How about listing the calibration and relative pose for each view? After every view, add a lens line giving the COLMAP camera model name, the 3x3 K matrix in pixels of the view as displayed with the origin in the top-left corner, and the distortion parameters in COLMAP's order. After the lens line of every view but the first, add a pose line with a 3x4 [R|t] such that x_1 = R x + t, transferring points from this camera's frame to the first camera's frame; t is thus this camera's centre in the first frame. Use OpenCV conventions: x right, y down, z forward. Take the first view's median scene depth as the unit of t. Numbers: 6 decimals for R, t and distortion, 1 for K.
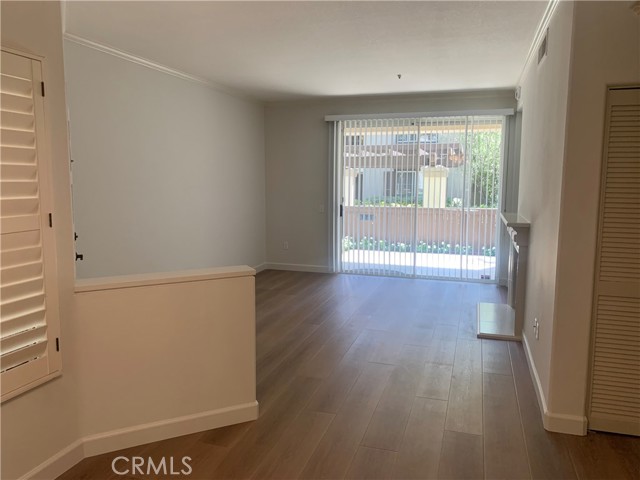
lens RADIAL K [[486.6, 0, 318.1], [0, 486.6, 234.3], [0, 0, 1]] dist [0.038693, -0.042627]
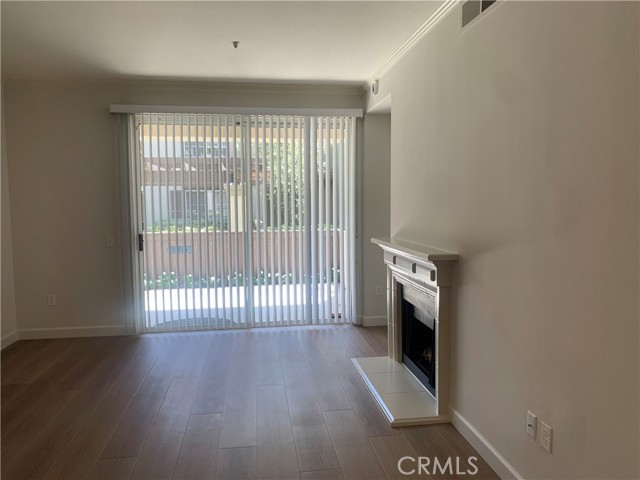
lens RADIAL K [[486.6, 0, 318.1], [0, 486.6, 234.3], [0, 0, 1]] dist [0.038693, -0.042627]
pose [[0.897215, -0.044868, 0.439308, -0.033141], [0.063756, 0.997563, -0.028328, -0.026334], [-0.436966, 0.053425, 0.897890, 0.274753]]
